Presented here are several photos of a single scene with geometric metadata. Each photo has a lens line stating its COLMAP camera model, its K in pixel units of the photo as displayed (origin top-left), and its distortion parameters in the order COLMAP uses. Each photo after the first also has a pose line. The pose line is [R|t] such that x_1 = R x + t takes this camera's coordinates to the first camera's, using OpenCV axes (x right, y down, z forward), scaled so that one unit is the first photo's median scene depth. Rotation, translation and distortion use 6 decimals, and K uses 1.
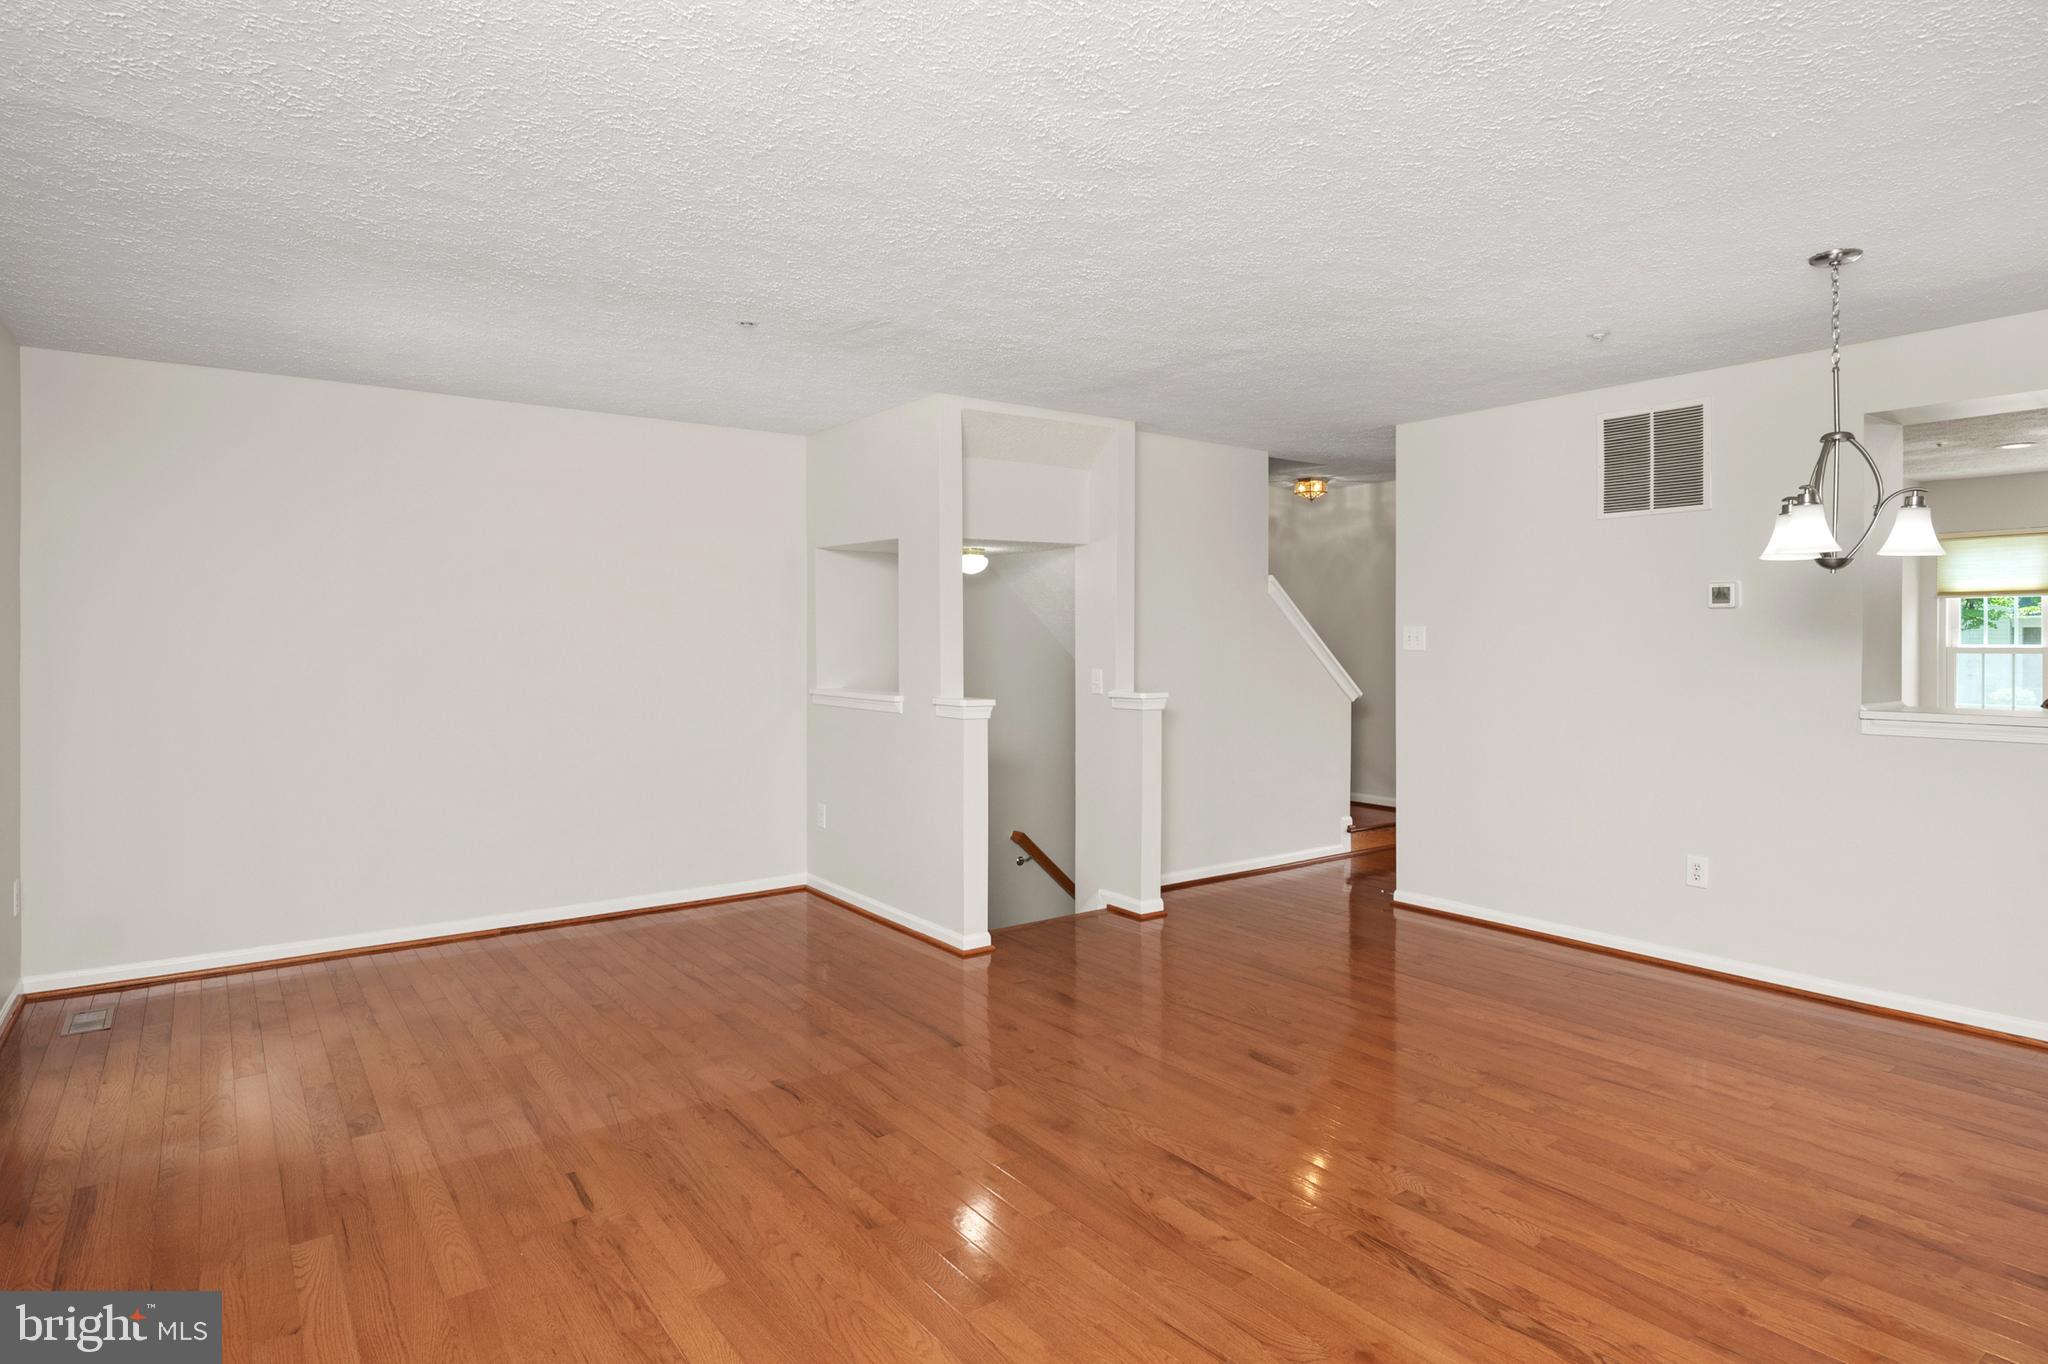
lens RADIAL K [[1127.4, 0, 1024.0], [0, 1127.4, 682.0], [0, 0, 1]] dist [-0.002333, -0.000897]
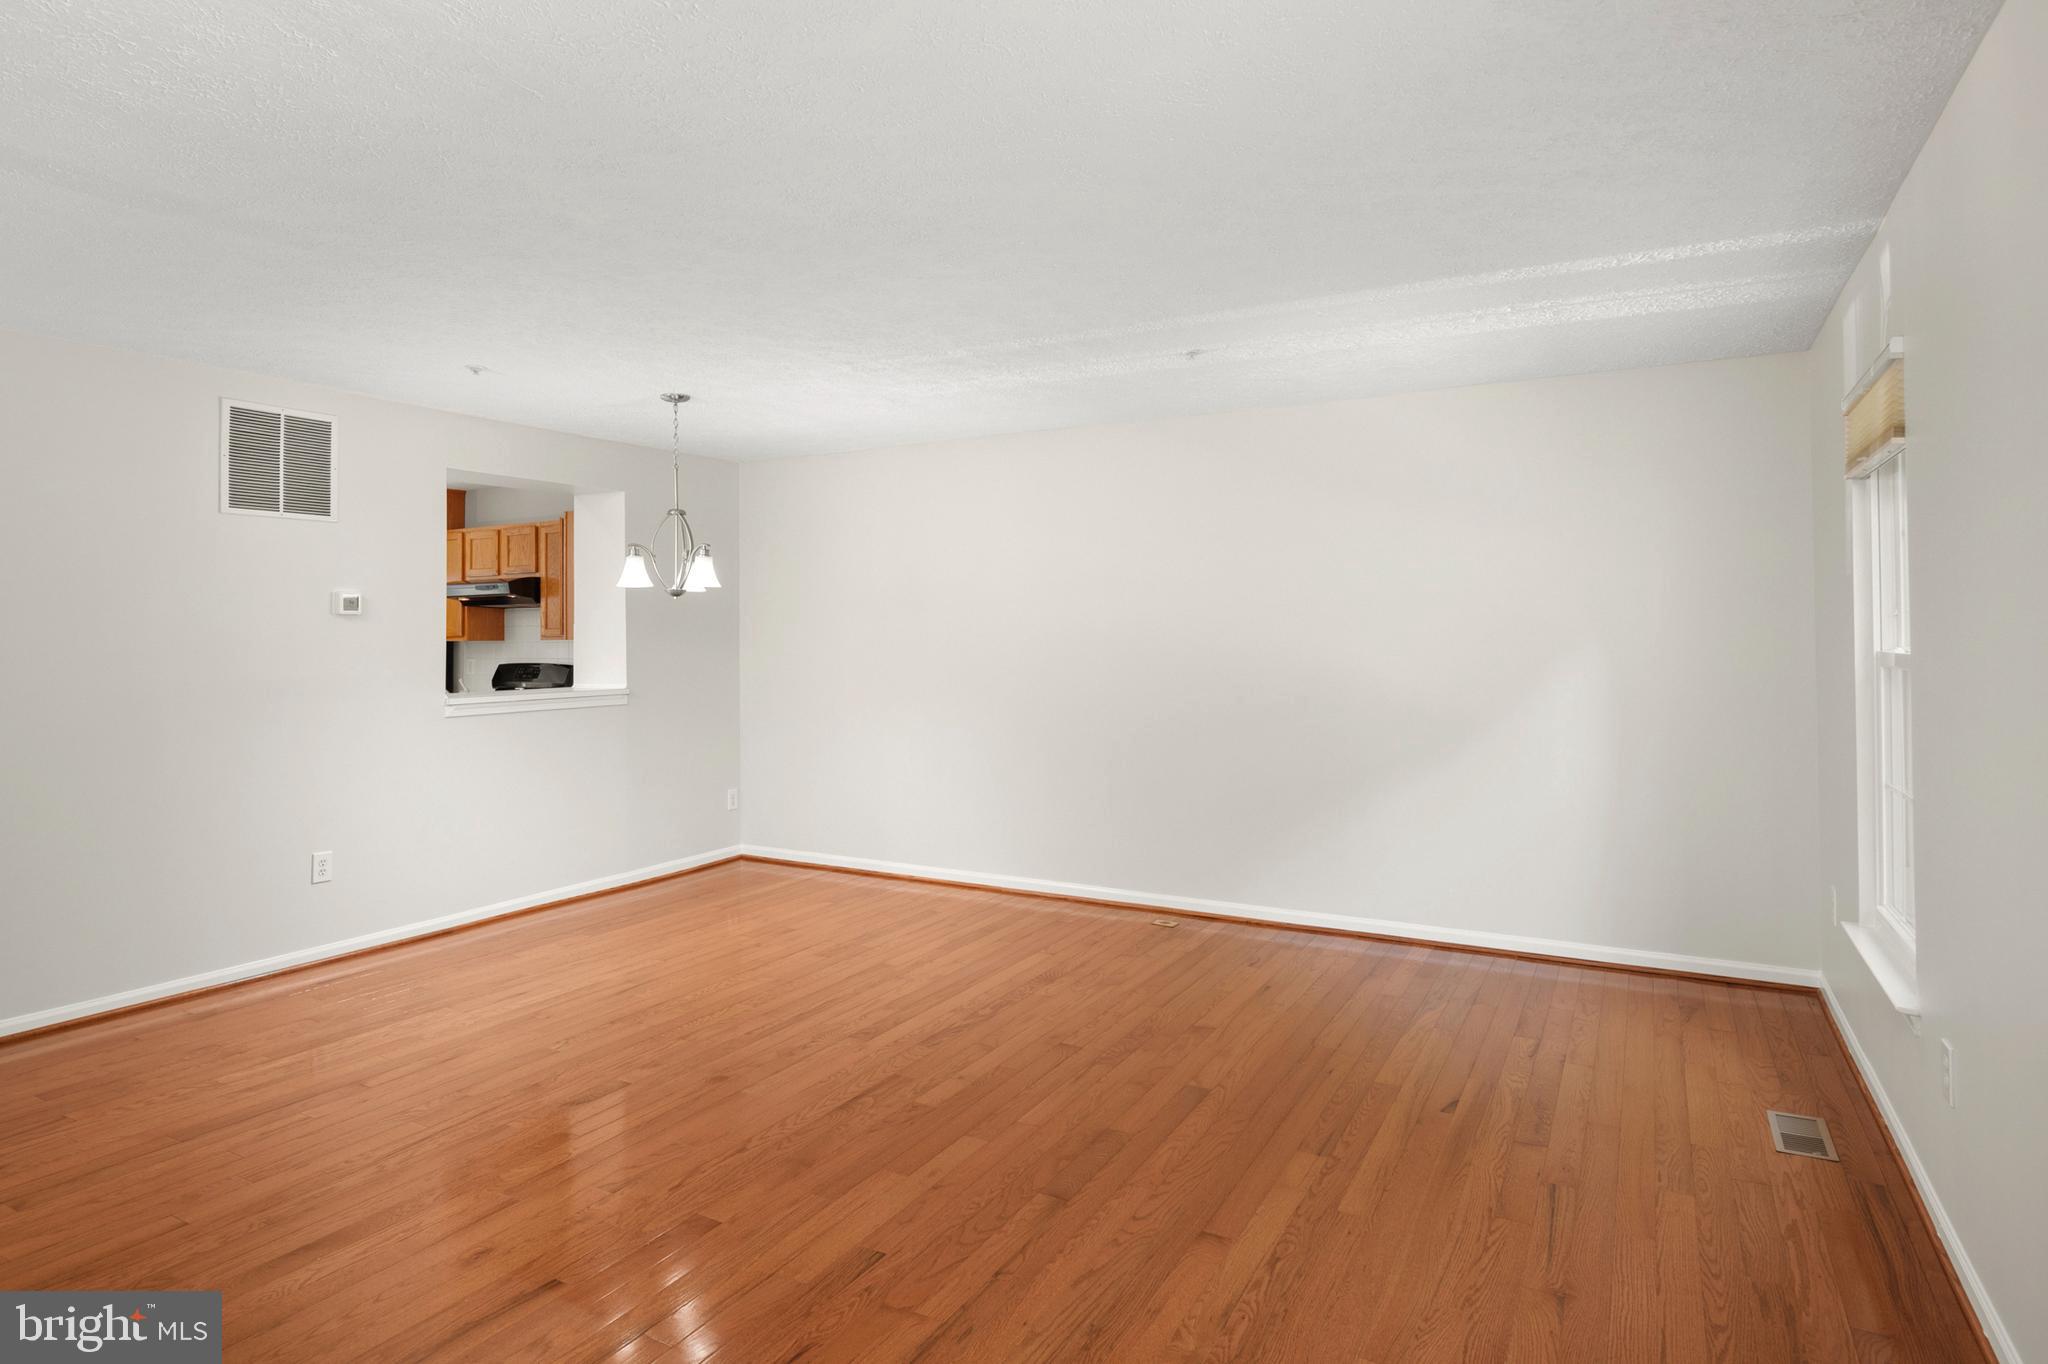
lens RADIAL K [[1127.4, 0, 1024.0], [0, 1127.4, 682.0], [0, 0, 1]] dist [-0.002333, -0.000897]
pose [[-0.421875, -0.035068, 0.905976, -0.851898], [0.042635, 0.997379, 0.058459, -0.049292], [-0.905651, 0.063288, -0.419274, 1.164067]]
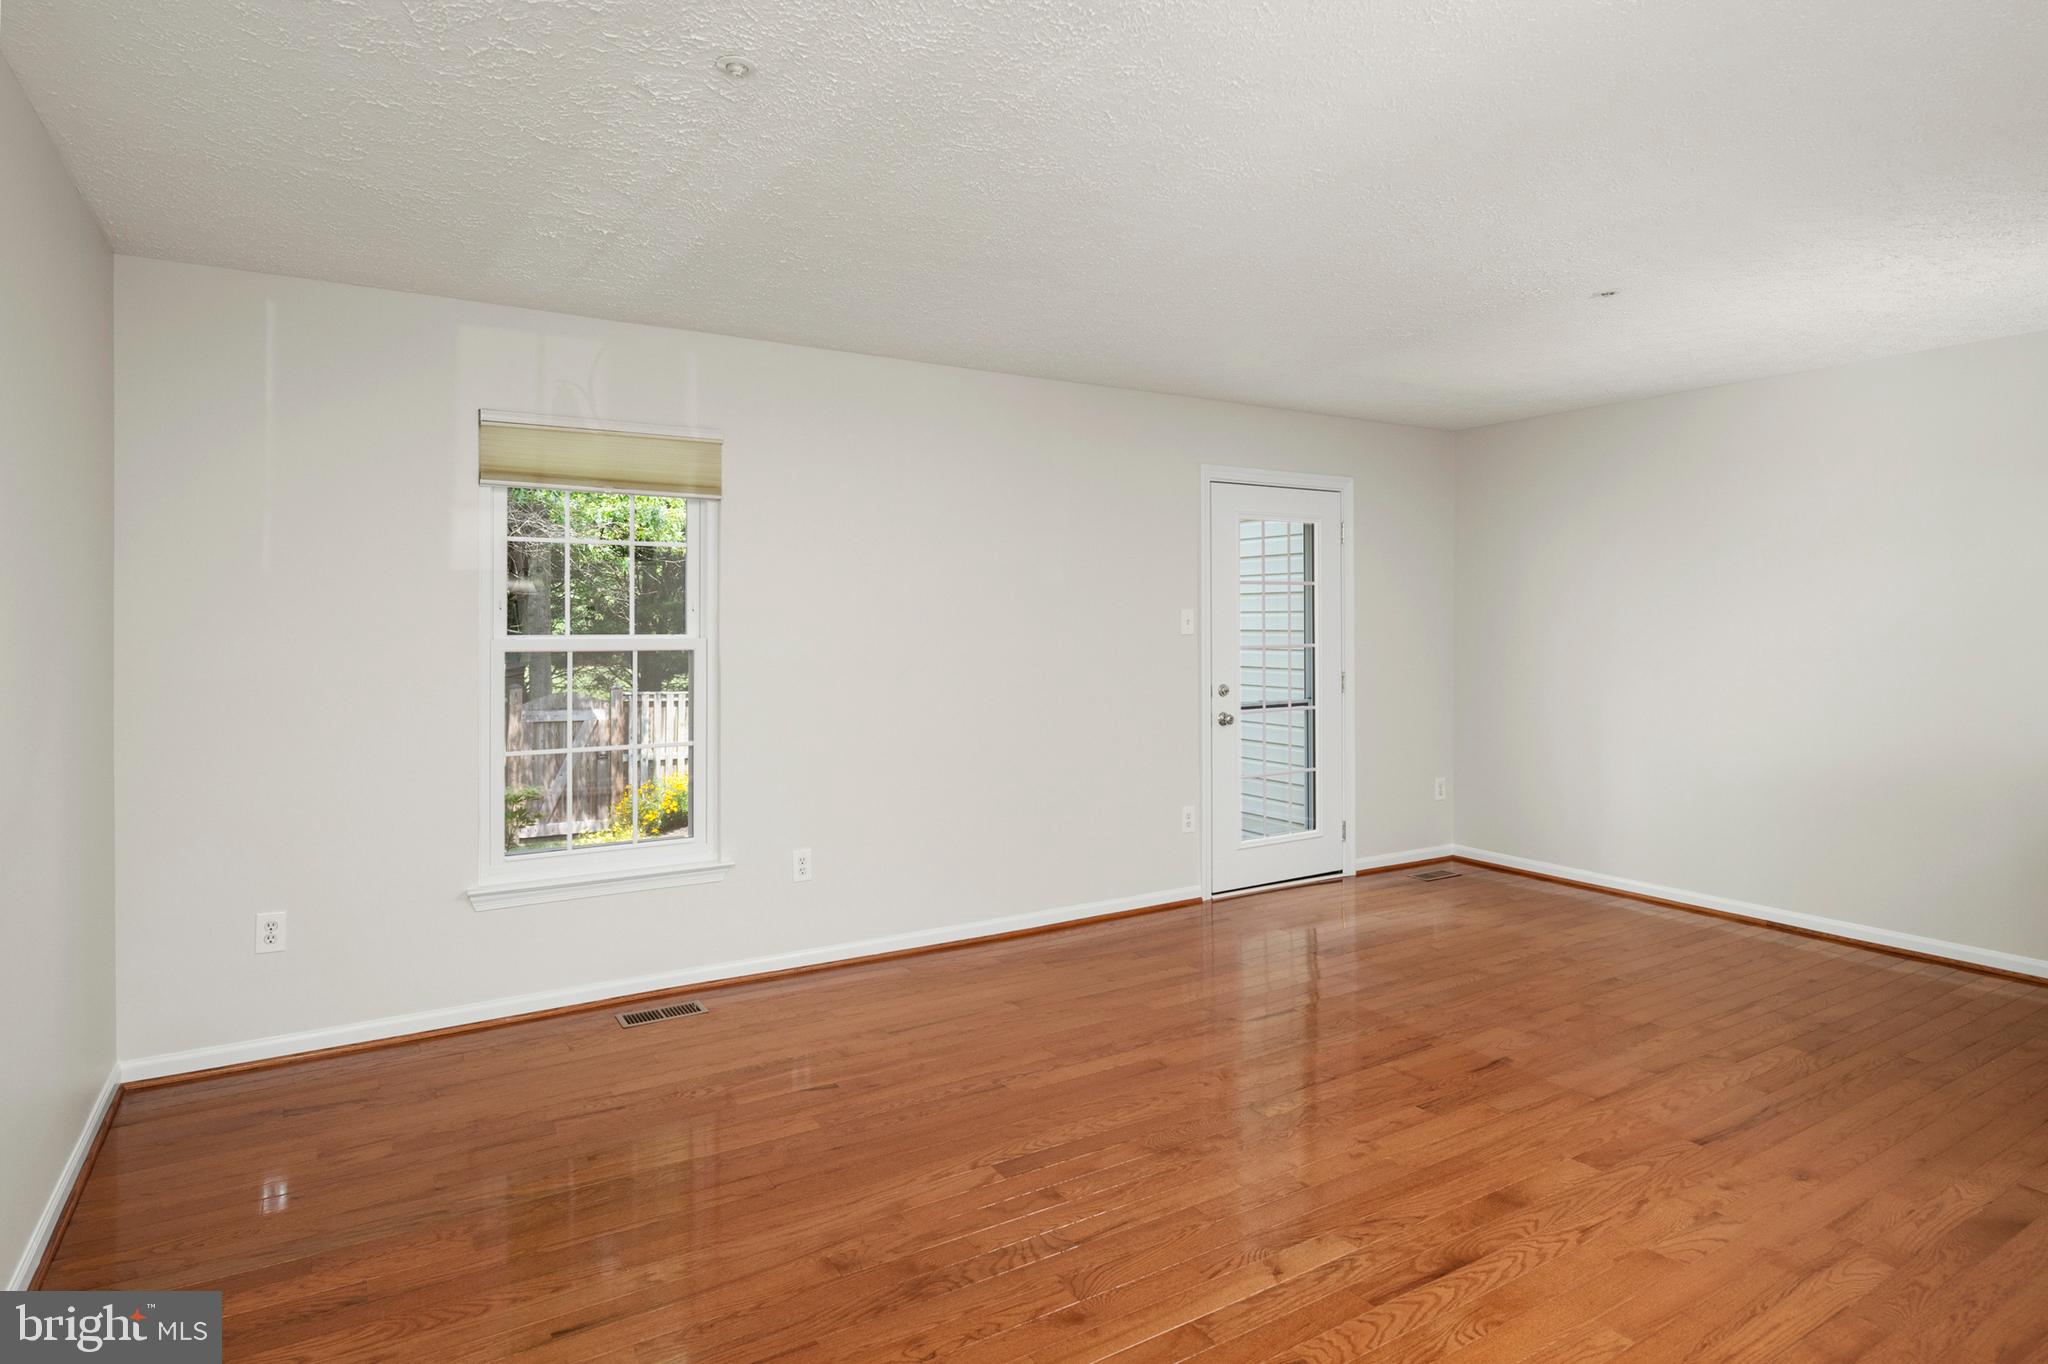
lens RADIAL K [[1113.9, 0, 1011.9], [0, 1113.9, 625.1], [0, 0, 1]] dist [0.001607, -0.000023]
pose [[-0.079644, 0.003612, -0.996817, 0.875706], [-0.040558, 0.999154, 0.006861, -0.029225], [0.995998, 0.040976, -0.079430, 0.658141]]
